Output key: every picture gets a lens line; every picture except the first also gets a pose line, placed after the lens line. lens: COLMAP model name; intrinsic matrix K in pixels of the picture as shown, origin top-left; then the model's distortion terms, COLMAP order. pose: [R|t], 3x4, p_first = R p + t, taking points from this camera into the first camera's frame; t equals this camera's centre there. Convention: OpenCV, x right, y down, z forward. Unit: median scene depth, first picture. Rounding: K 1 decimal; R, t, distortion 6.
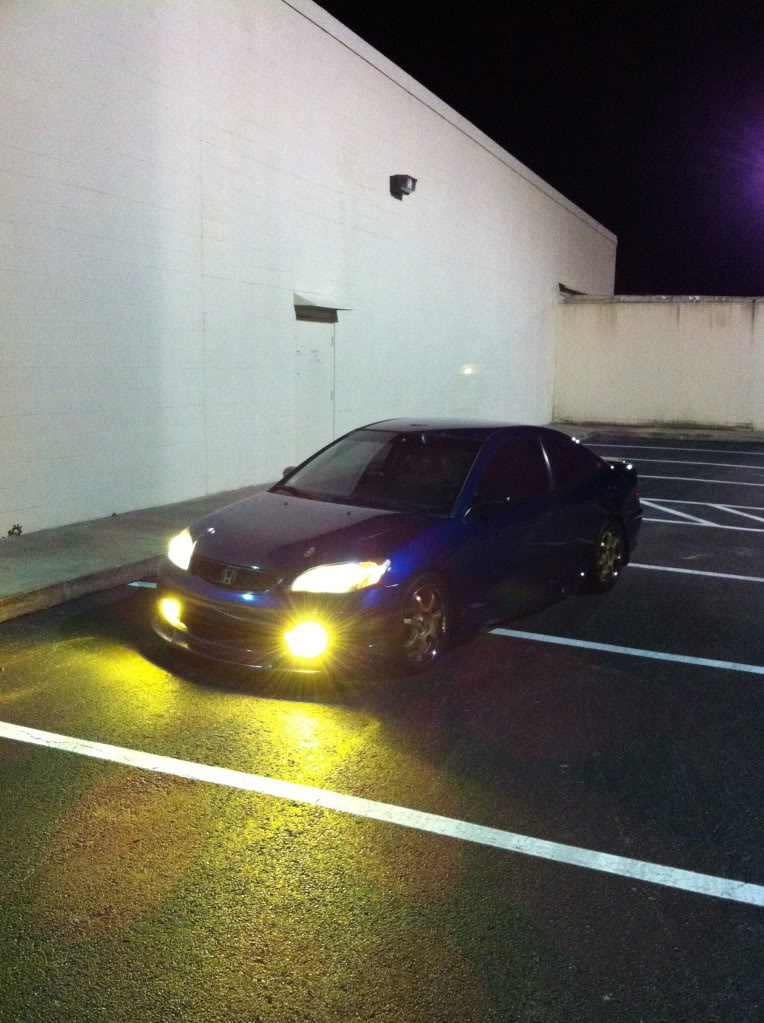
lens RADIAL K [[953.6, 0, 382.0], [0, 953.6, 511.5], [0, 0, 1]] dist [0.101140, -0.311563]
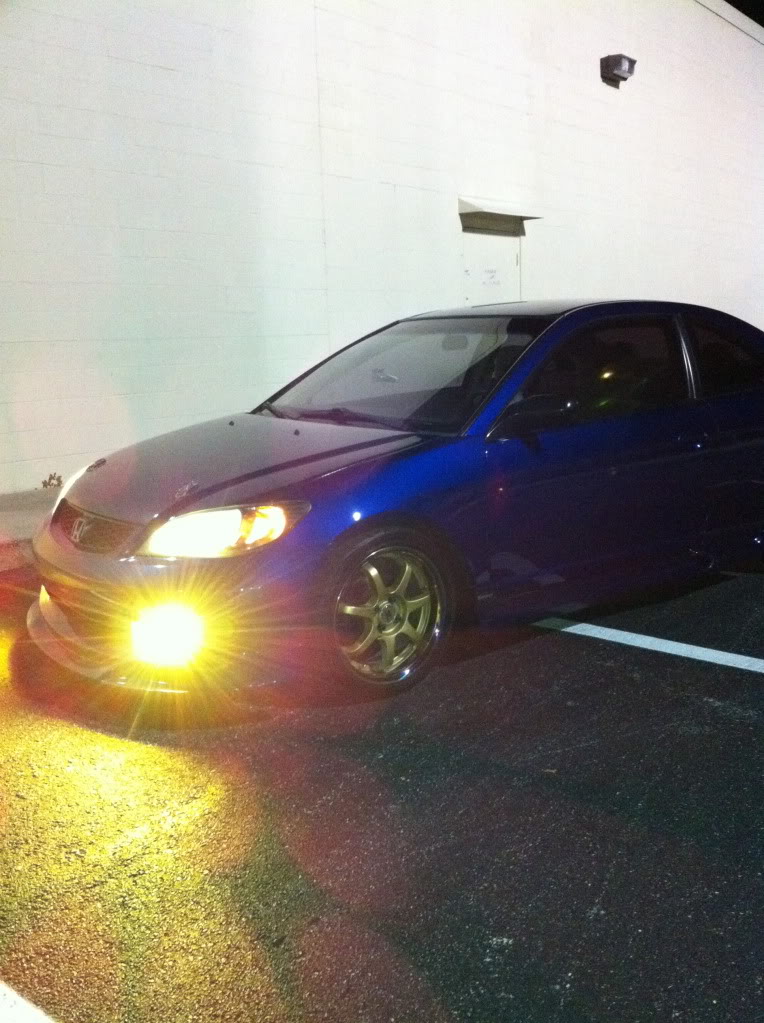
lens RADIAL K [[953.6, 0, 382.0], [0, 953.6, 511.5], [0, 0, 1]] dist [0.101140, -0.311563]
pose [[0.955661, 0.000186, -0.294470, 0.105127], [0.009118, 0.999502, 0.030223, 0.018155], [0.294329, -0.031568, 0.955183, 0.220005]]
